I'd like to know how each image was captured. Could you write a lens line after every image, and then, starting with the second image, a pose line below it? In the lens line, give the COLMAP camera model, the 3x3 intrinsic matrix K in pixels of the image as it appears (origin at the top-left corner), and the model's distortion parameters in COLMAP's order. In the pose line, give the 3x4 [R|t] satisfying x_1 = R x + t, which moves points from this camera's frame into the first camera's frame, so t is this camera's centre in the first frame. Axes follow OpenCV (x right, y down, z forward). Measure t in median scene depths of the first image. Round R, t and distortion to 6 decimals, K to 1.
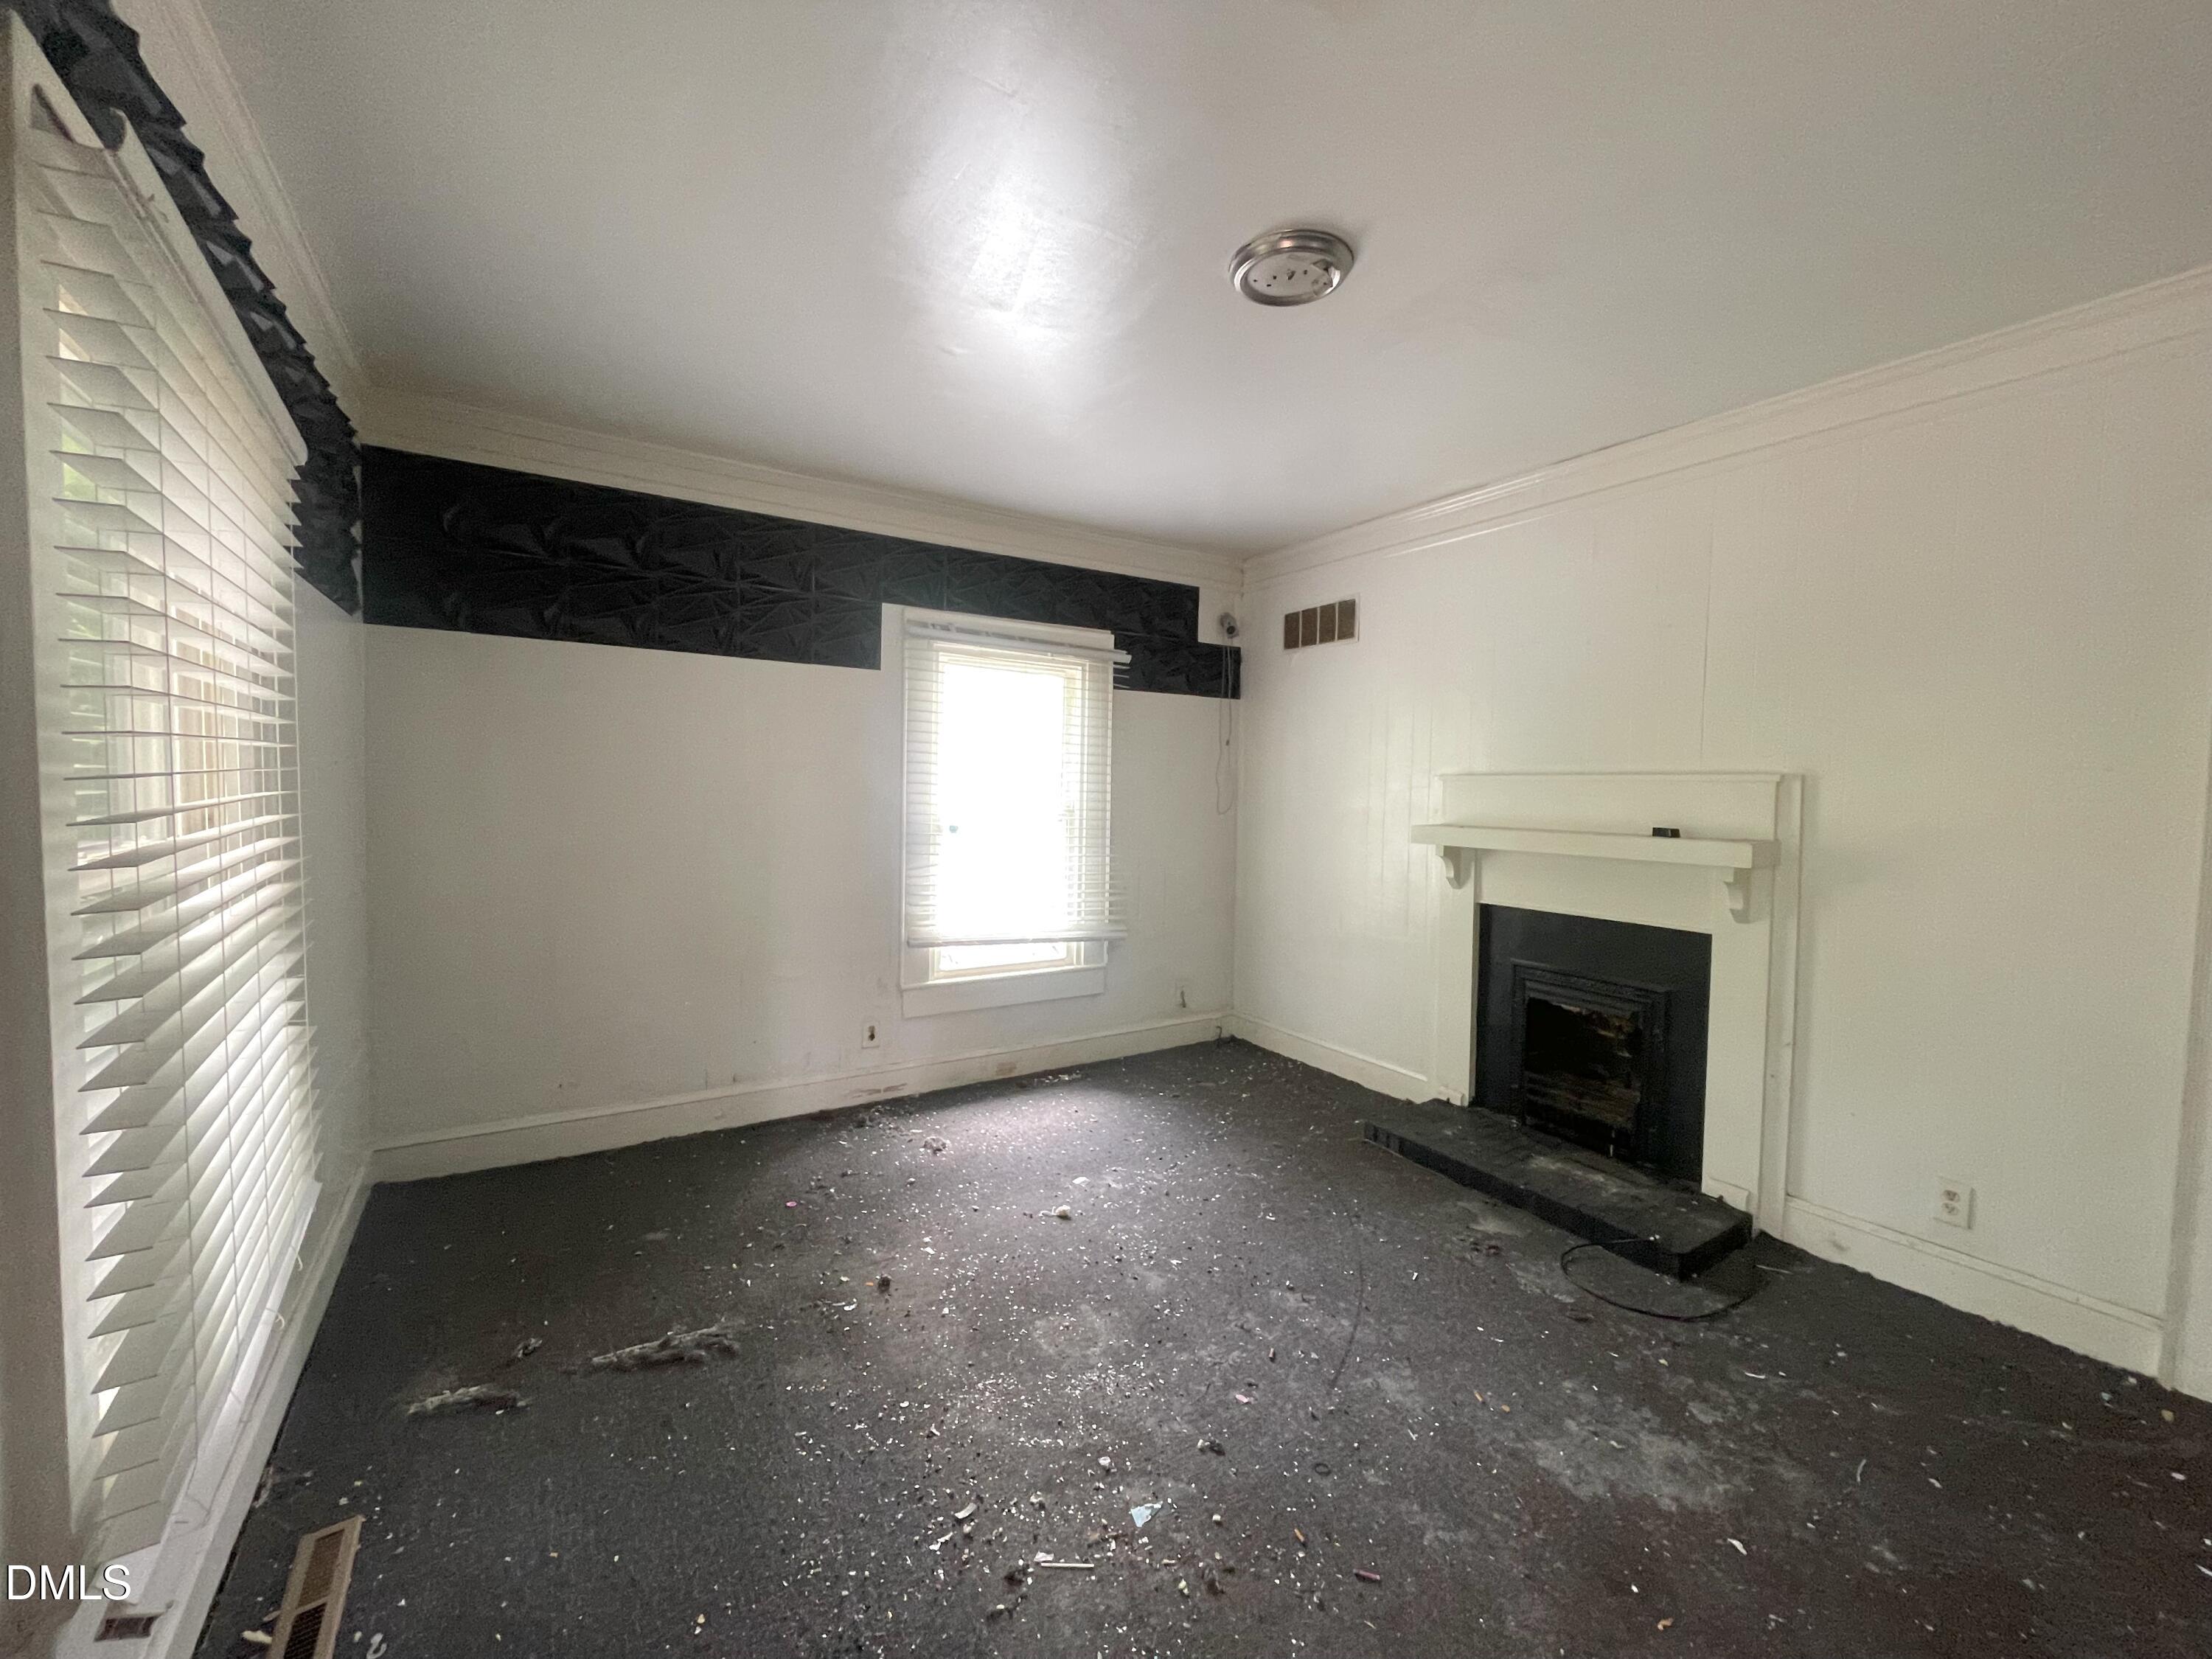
lens RADIAL K [[891.0, 0, 1100.5], [0, 891.0, 829.4], [0, 0, 1]] dist [-0.002118, -0.000333]
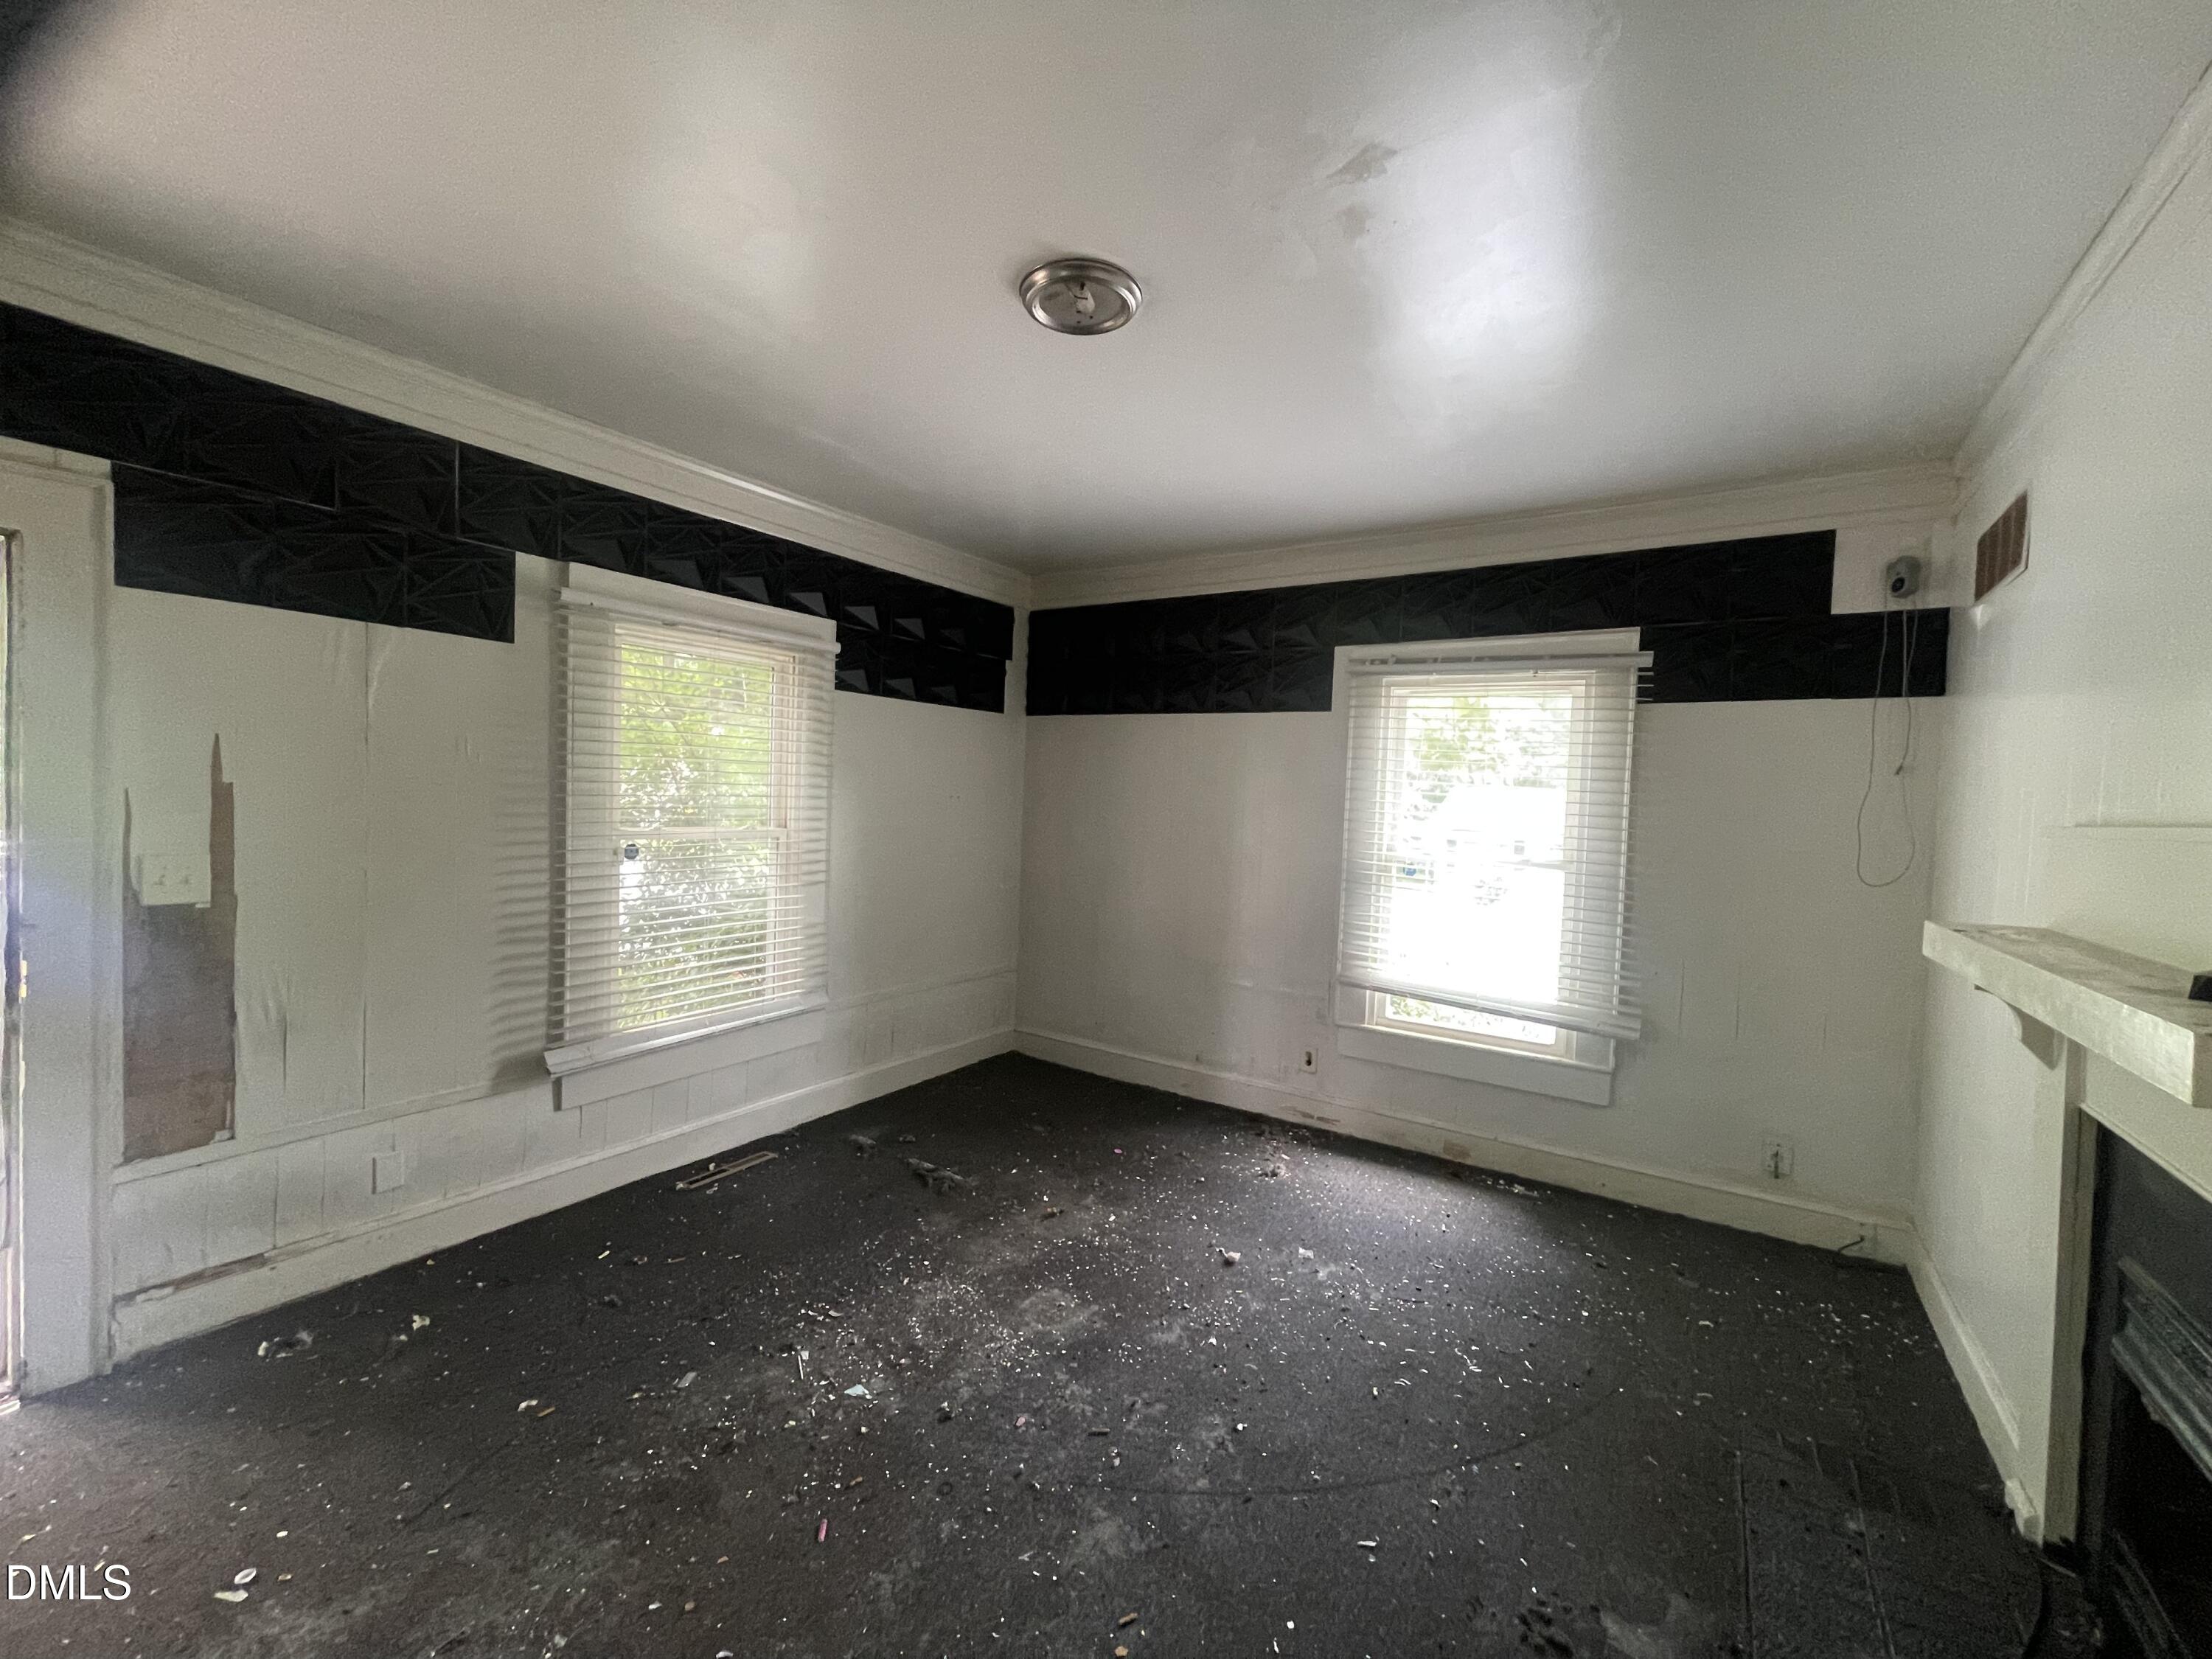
lens RADIAL K [[891.0, 0, 1106.7], [0, 891.0, 833.2], [0, 0, 1]] dist [-0.002118, -0.000333]
pose [[0.416061, 0.034727, -0.908674, 0.583128], [-0.076990, 0.997028, 0.002852, -0.019534], [0.906072, 0.068772, 0.417498, 0.331581]]
